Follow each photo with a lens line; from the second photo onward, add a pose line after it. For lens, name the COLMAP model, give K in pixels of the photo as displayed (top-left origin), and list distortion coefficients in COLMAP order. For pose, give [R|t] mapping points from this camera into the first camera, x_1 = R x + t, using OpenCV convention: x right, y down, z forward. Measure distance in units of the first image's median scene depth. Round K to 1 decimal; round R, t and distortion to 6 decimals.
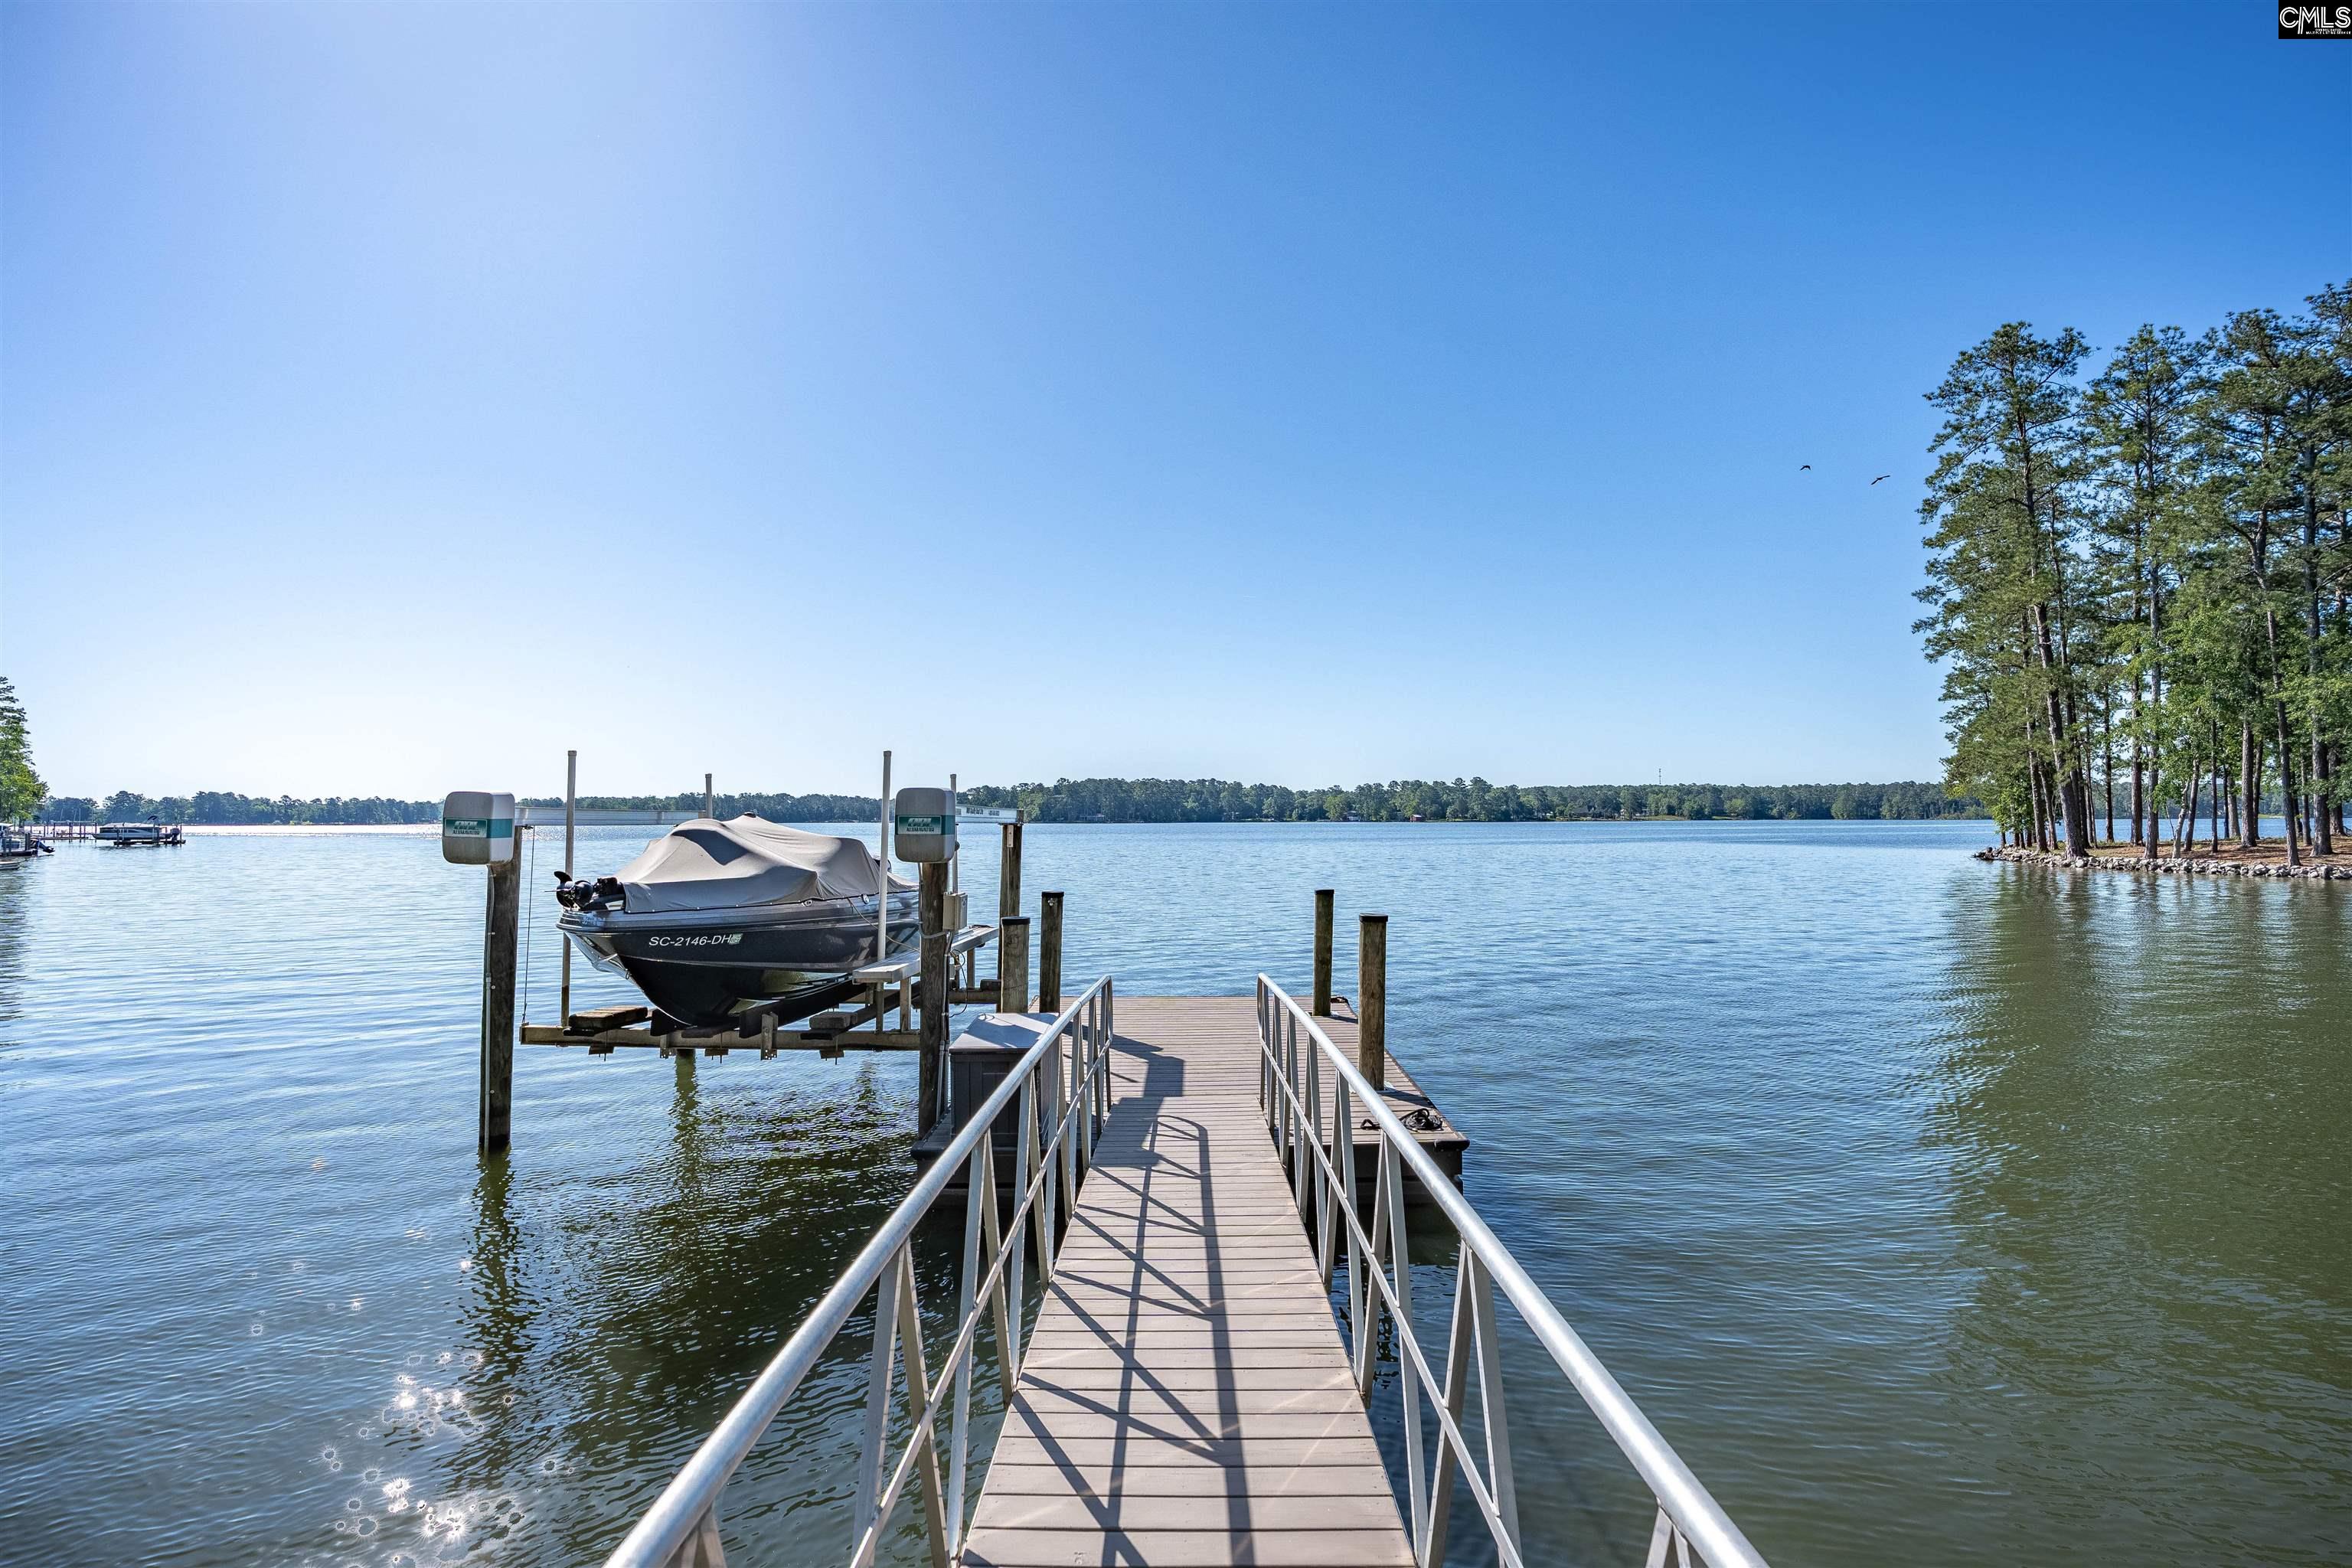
lens RADIAL K [[1108.3, 0, 1195.1], [0, 1108.3, 770.2], [0, 0, 1]] dist [-0.043490, 0.001327]
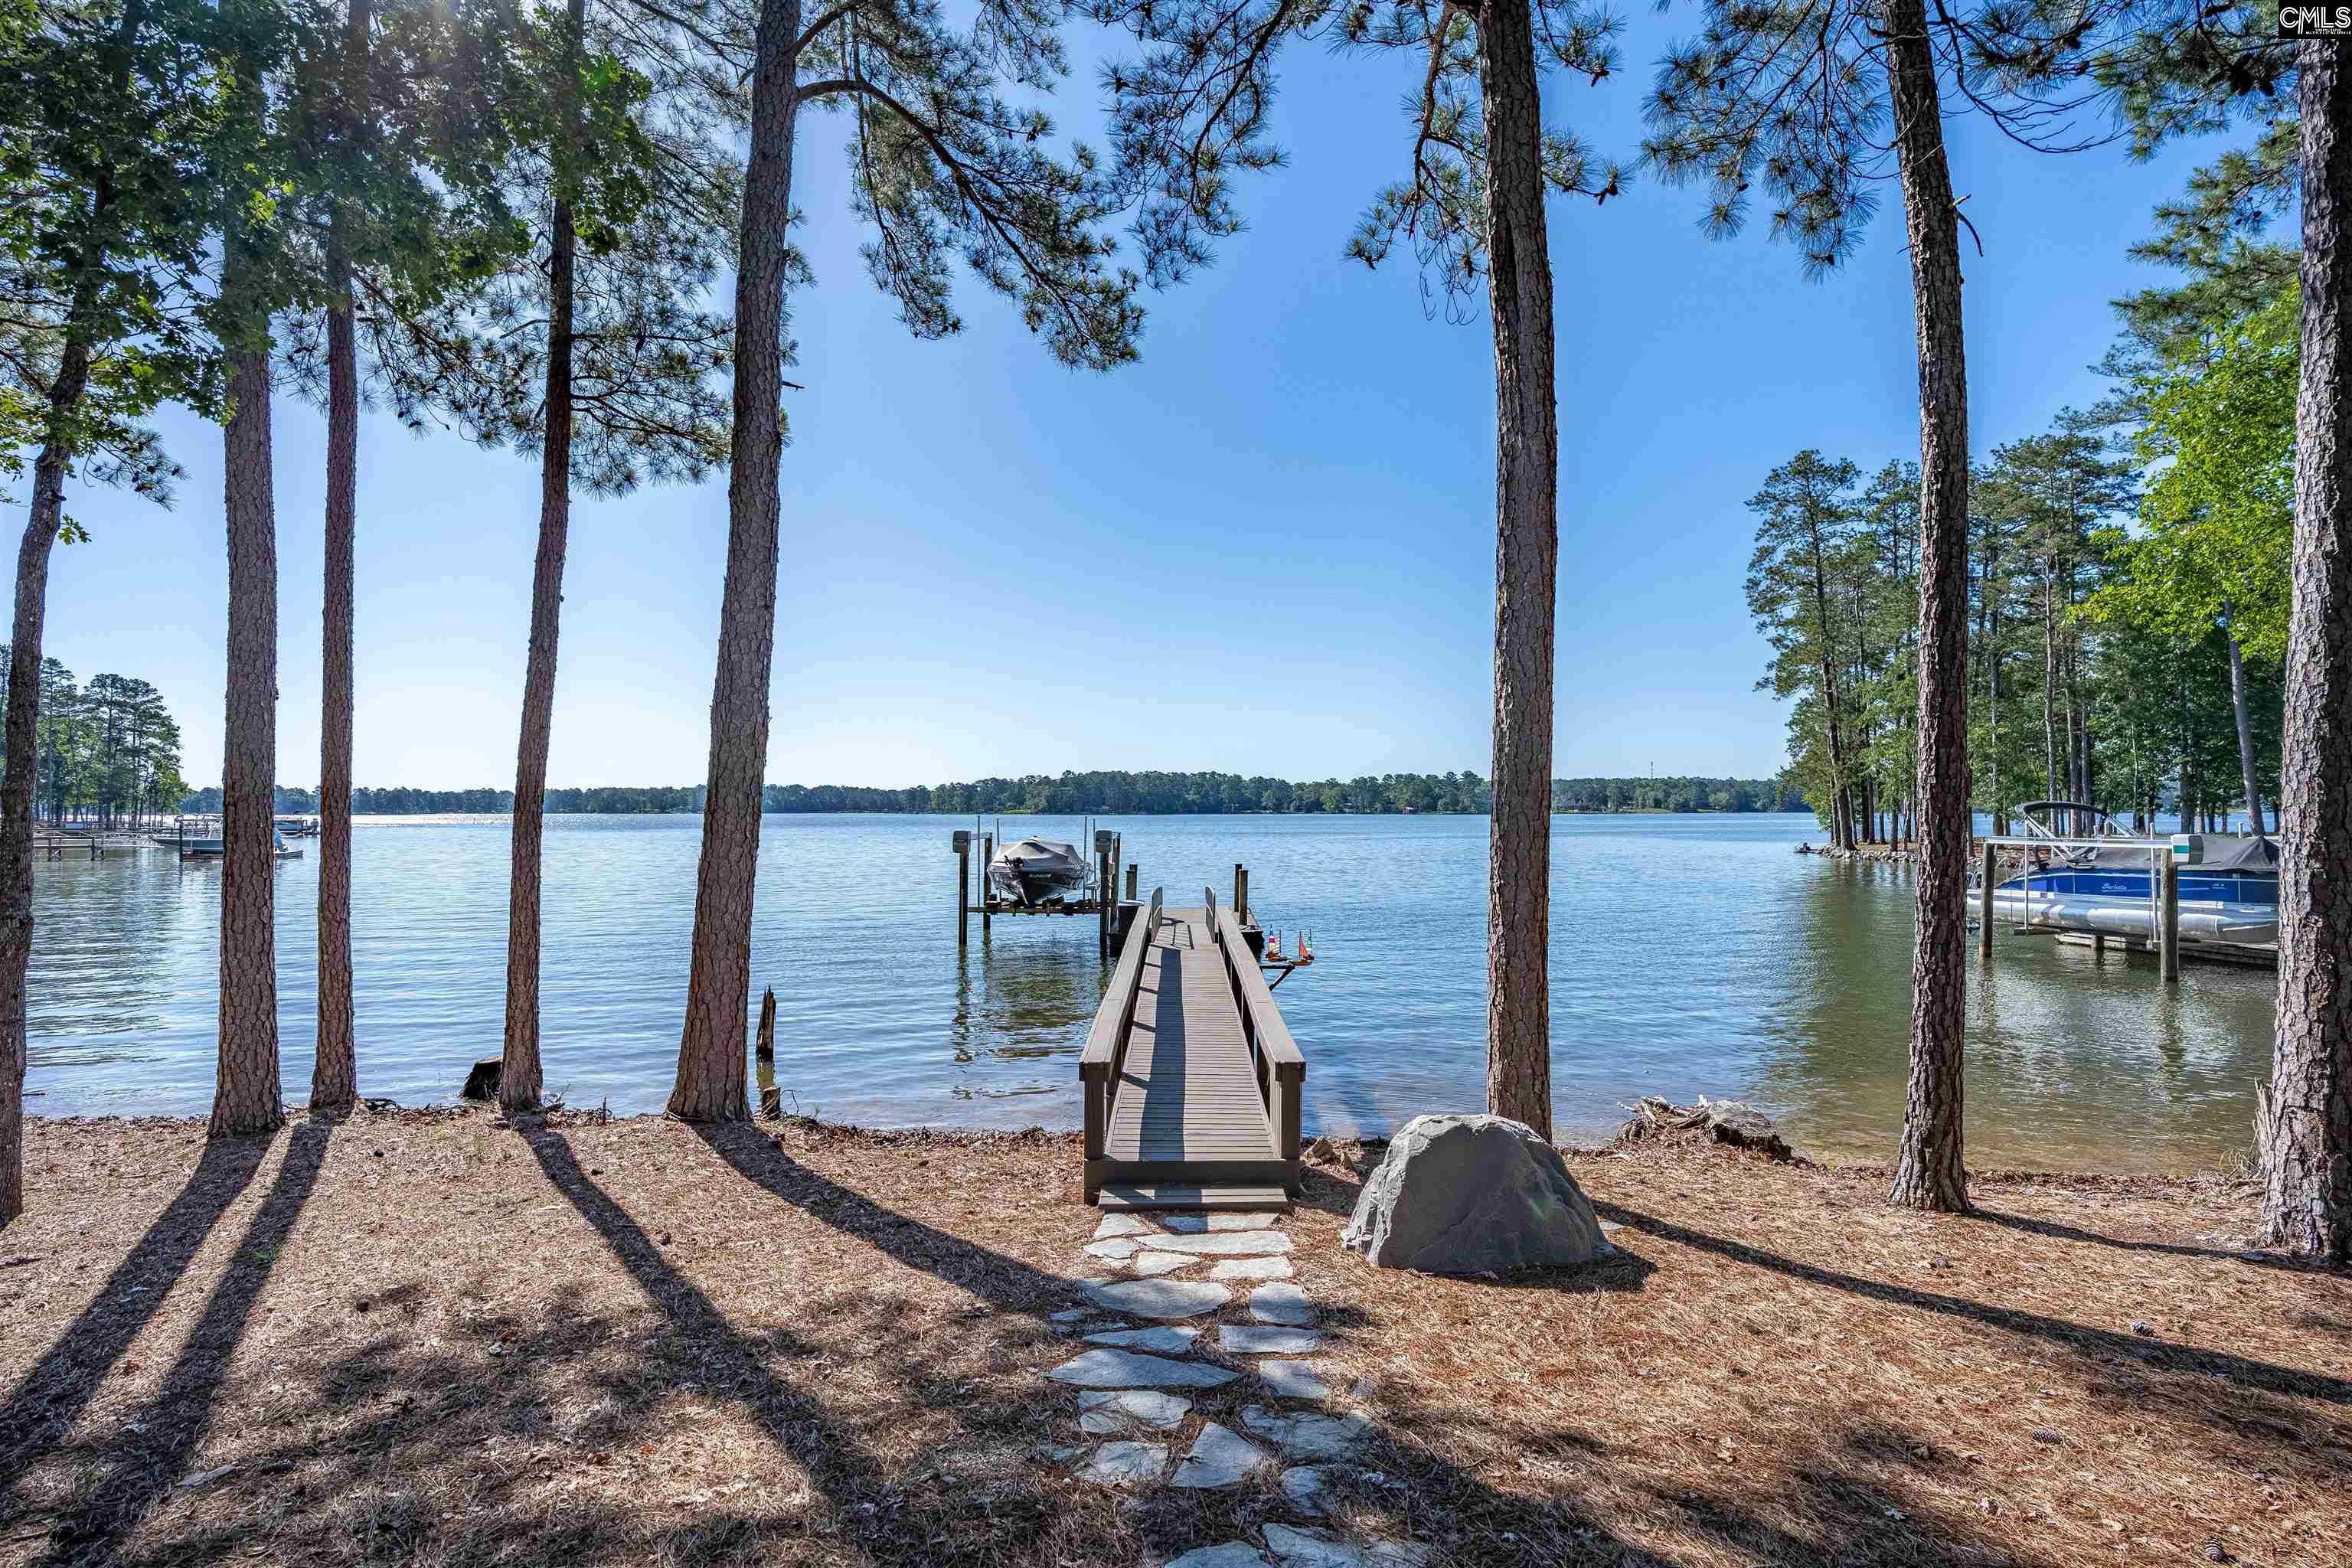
lens RADIAL K [[1108.3, 0, 1195.1], [0, 1108.3, 770.2], [0, 0, 1]] dist [-0.043490, 0.001327]
pose [[0.999995, 0.002718, -0.001303, 0.002031], [-0.002706, 0.999955, 0.009059, -0.012702], [0.001328, -0.009055, 0.999958, -0.150623]]
